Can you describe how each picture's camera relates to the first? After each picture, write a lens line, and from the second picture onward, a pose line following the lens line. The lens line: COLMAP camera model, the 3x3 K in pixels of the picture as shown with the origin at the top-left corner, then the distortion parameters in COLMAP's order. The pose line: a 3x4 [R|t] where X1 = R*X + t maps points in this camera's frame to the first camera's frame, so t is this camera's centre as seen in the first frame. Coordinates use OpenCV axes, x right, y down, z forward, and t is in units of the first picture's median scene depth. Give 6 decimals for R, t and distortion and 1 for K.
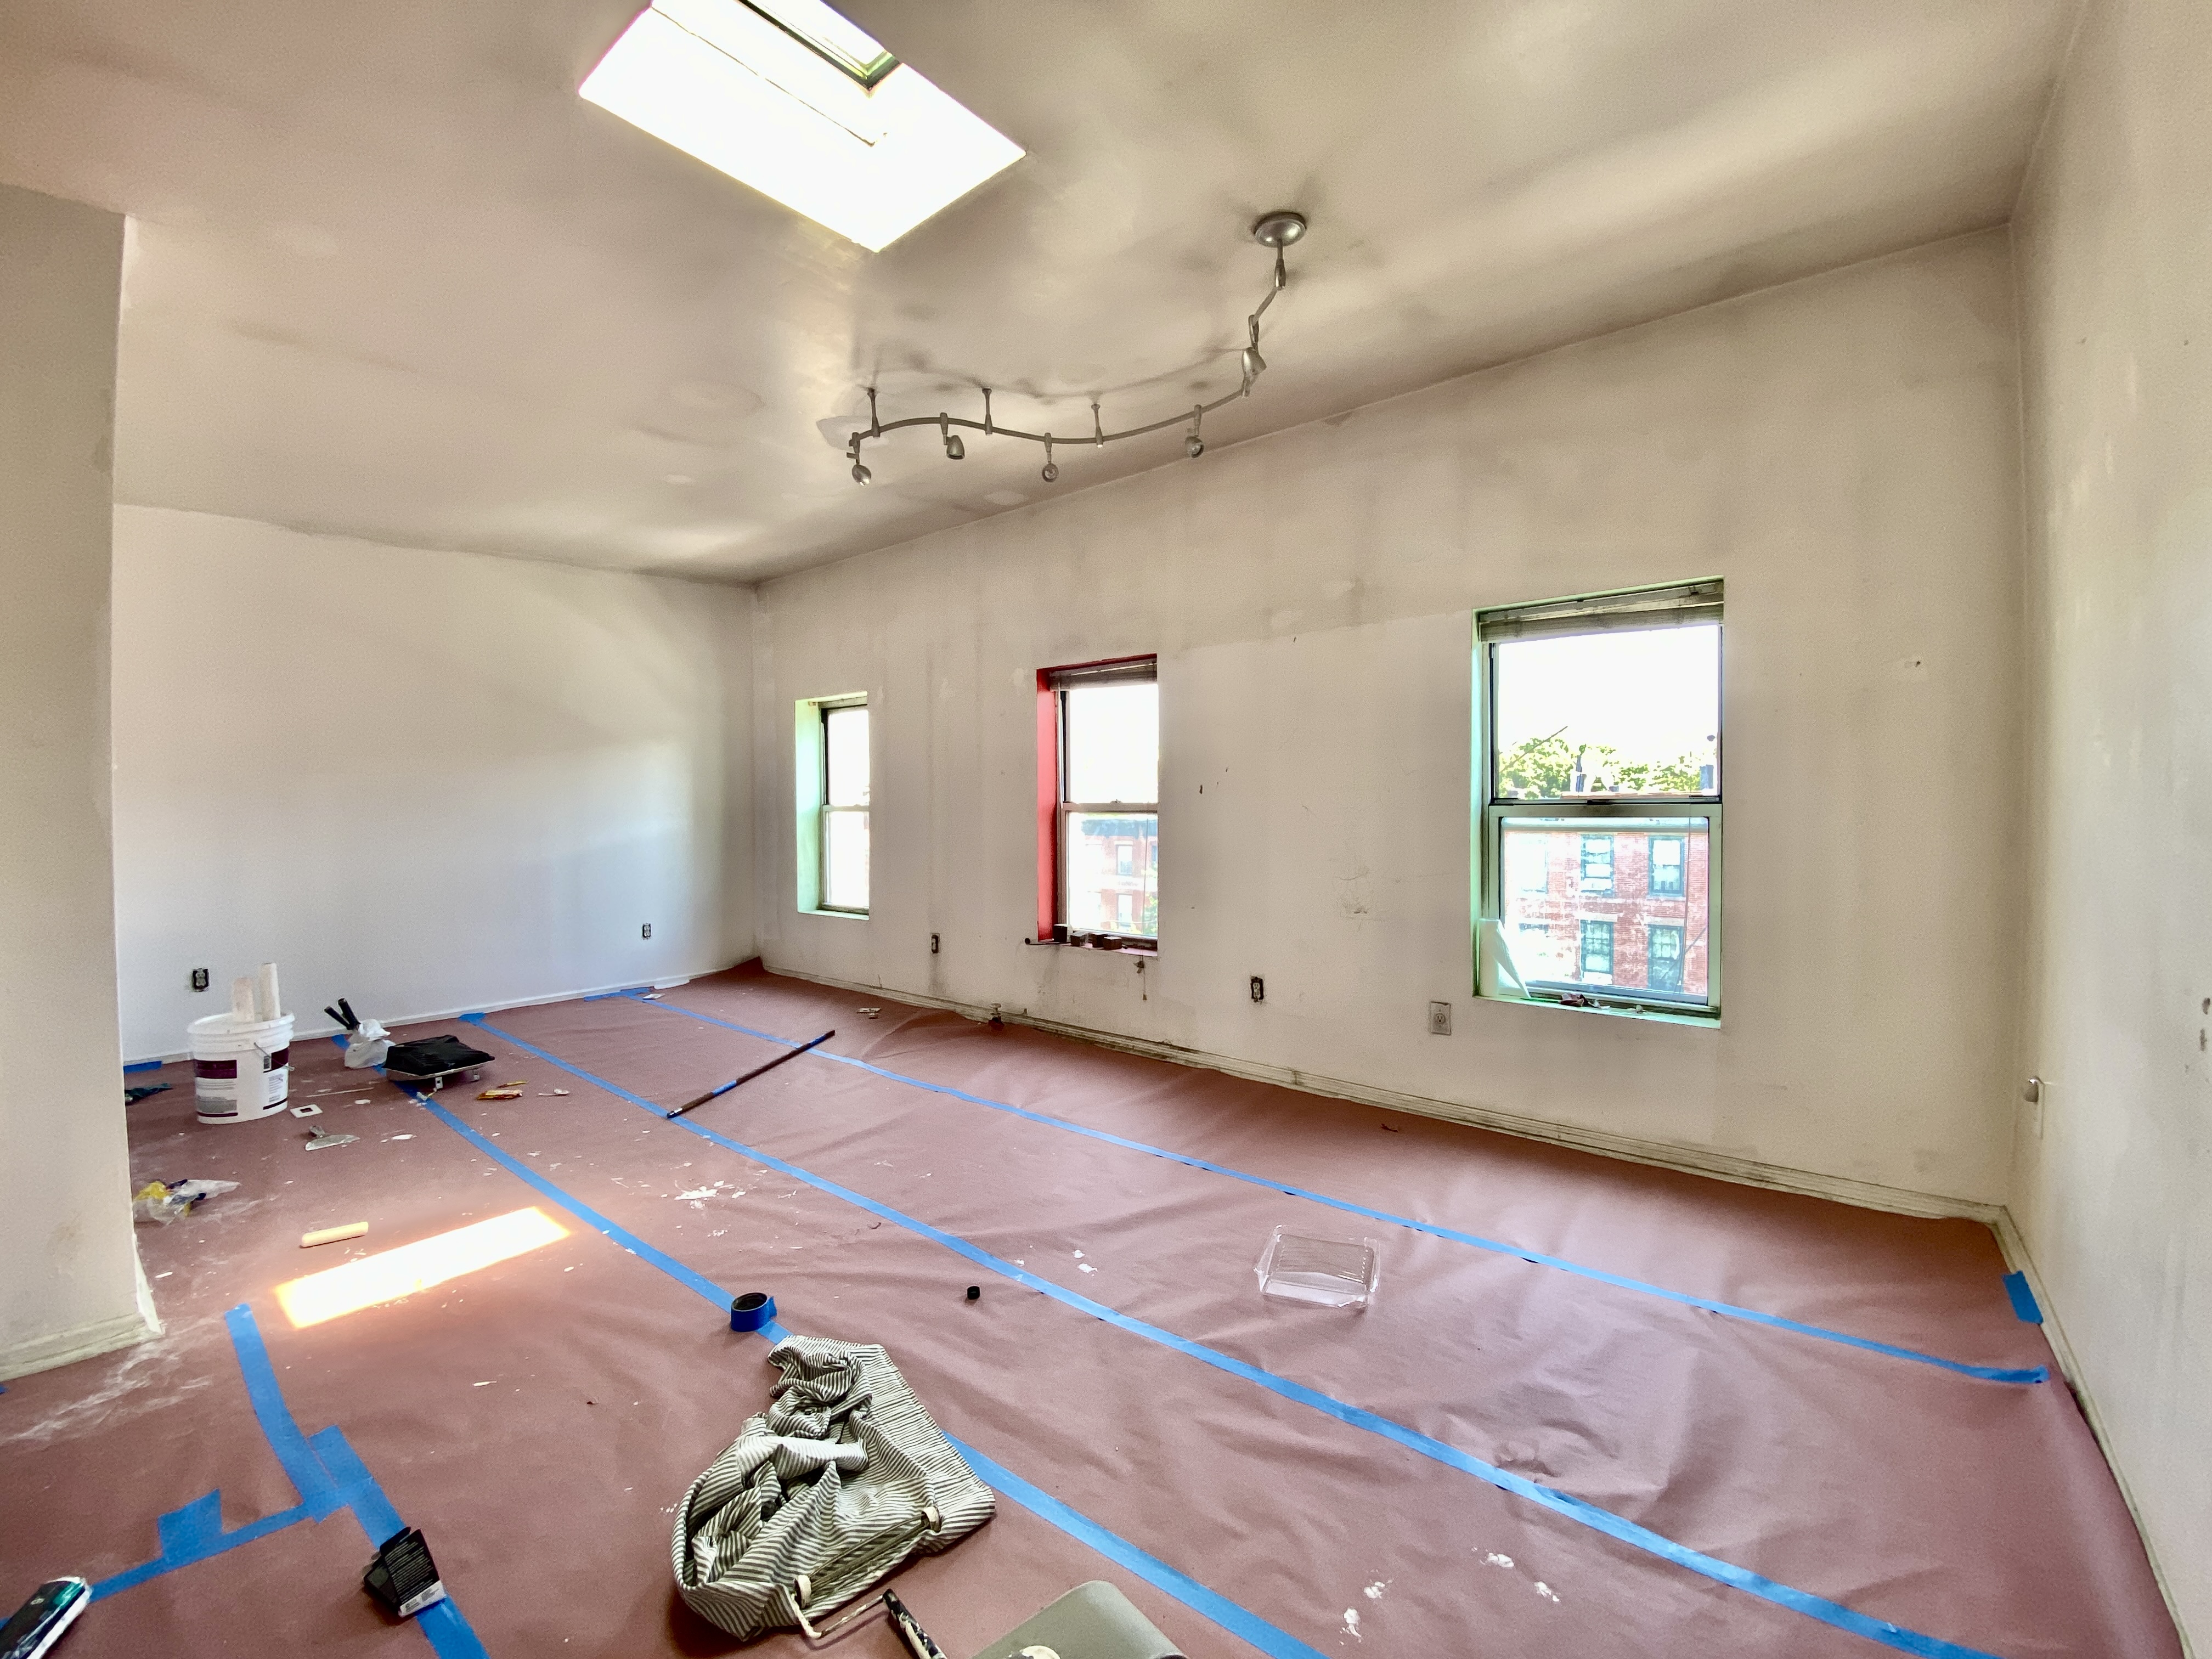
lens RADIAL K [[910.4, 0, 1088.2], [0, 910.4, 823.1], [0, 0, 1]] dist [0.023236, -0.022230]
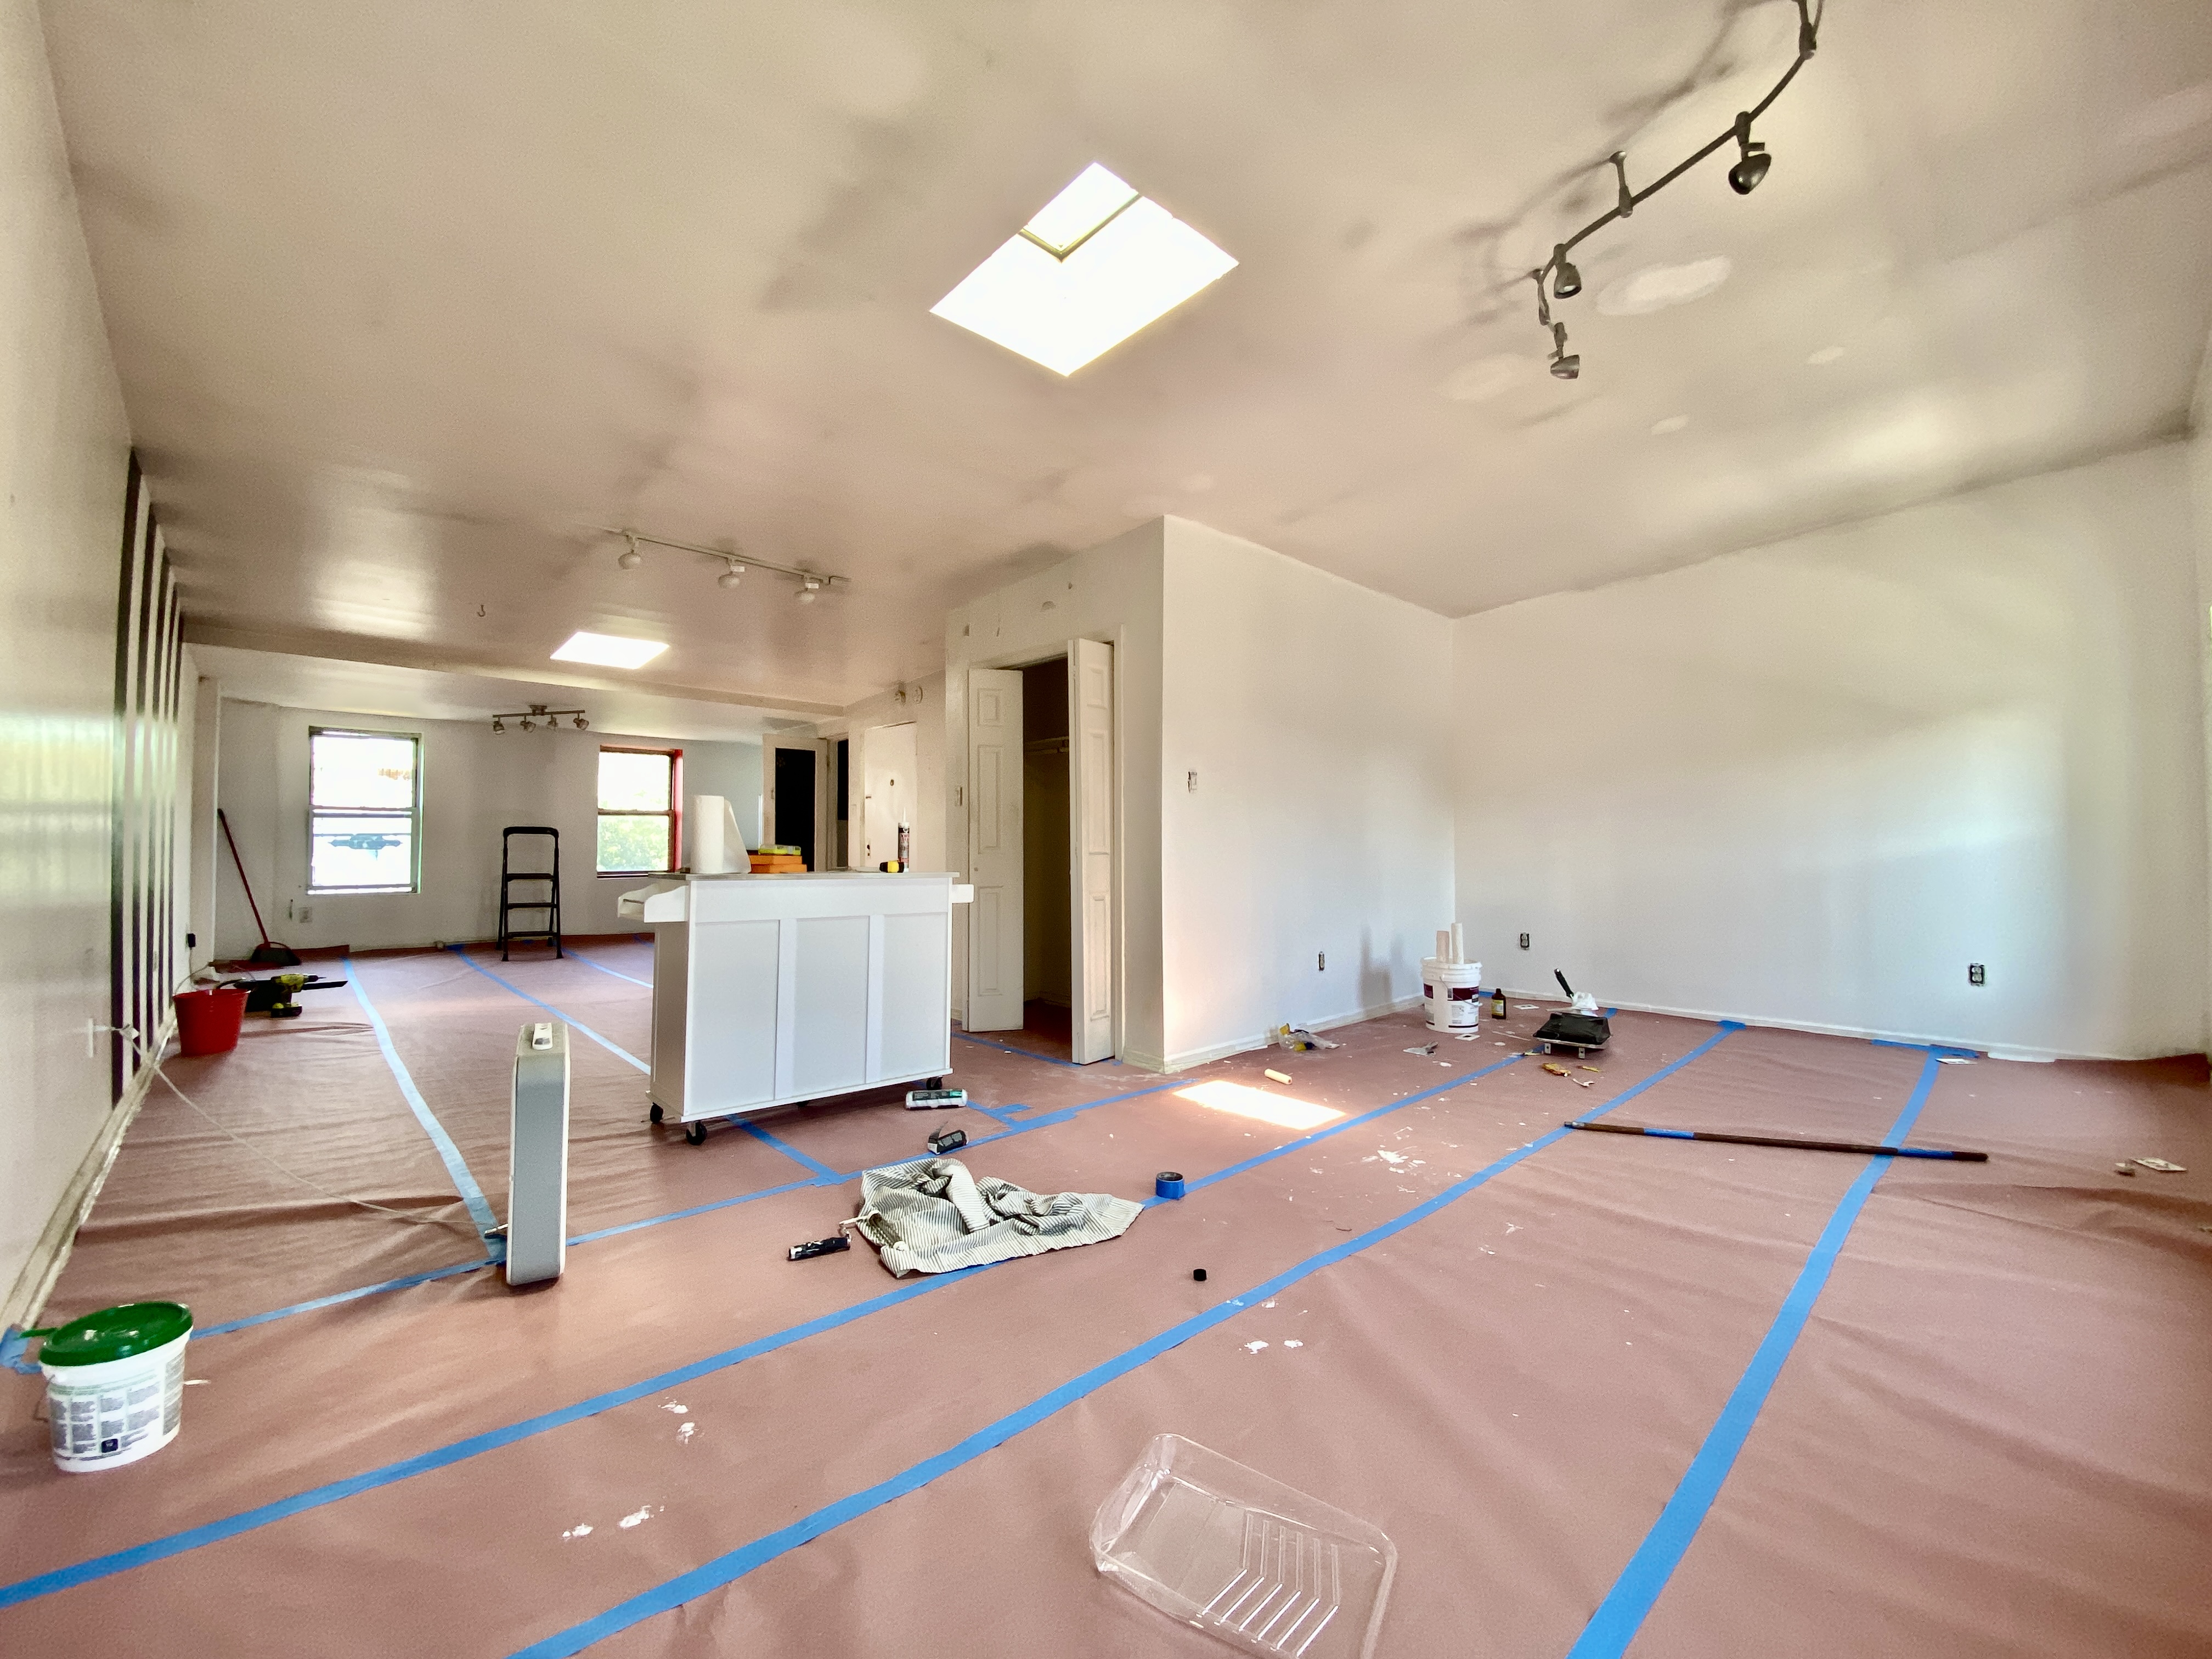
lens RADIAL K [[908.5, 0, 1098.7], [0, 908.5, 818.9], [0, 0, 1]] dist [0.029650, -0.023458]
pose [[-0.163362, -0.025846, -0.986228, 0.603429], [-0.014886, 0.999608, -0.023731, 0.037911], [0.986454, 0.010804, -0.163683, 0.733194]]
